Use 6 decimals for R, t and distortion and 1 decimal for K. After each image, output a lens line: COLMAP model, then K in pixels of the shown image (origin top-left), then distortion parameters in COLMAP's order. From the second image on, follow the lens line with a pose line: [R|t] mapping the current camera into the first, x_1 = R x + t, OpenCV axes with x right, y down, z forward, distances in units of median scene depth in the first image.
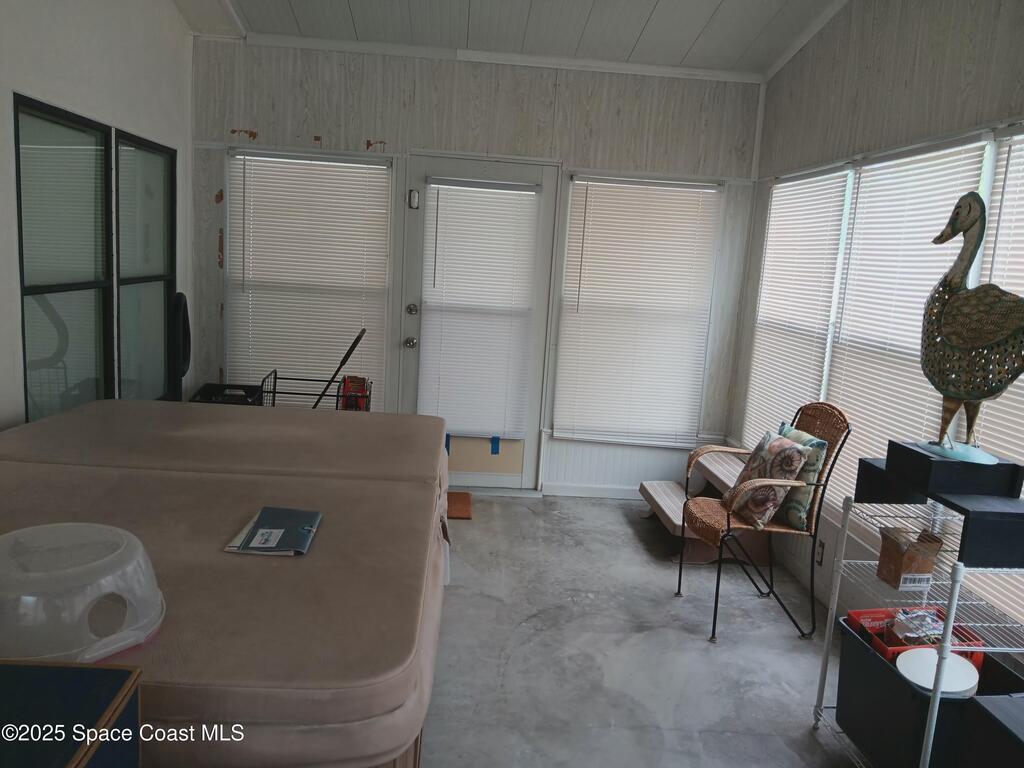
lens RADIAL K [[790.9, 0, 512.0], [0, 790.9, 384.0], [0, 0, 1]] dist [0.004161, -0.090125]
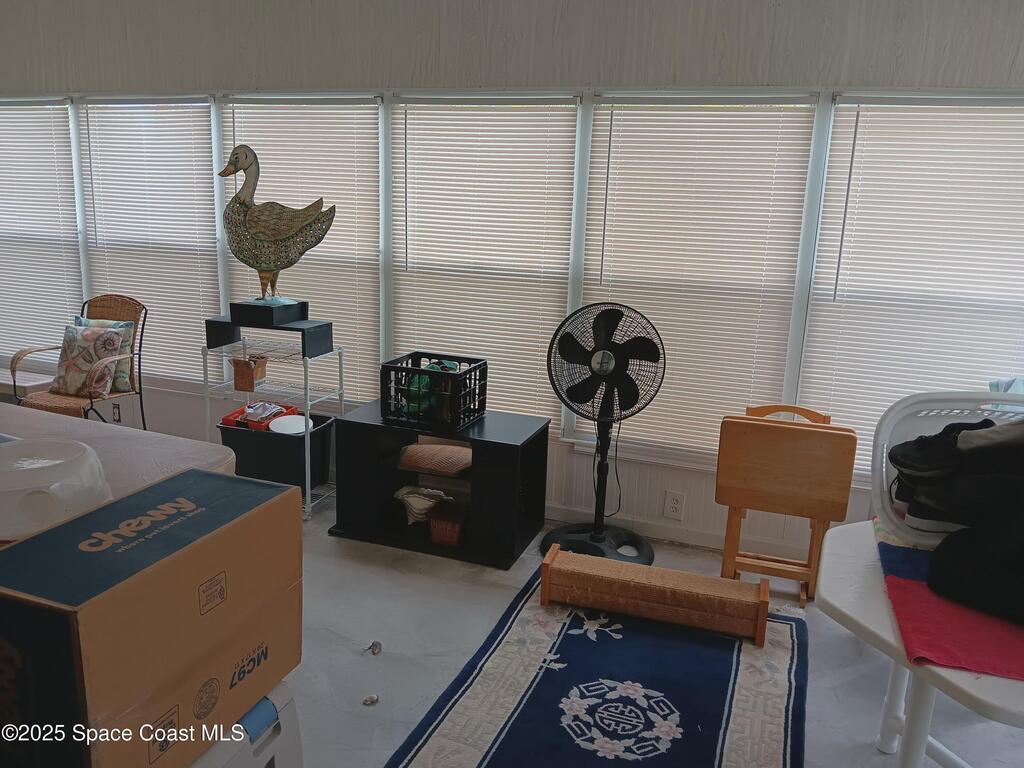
lens RADIAL K [[790.9, 0, 512.0], [0, 790.9, 384.0], [0, 0, 1]] dist [0.004161, -0.090125]
pose [[0.393790, -0.258441, 0.882121, -0.758365], [0.130589, 0.965657, 0.224619, -0.055946], [-0.909877, 0.026743, 0.414015, -0.186845]]
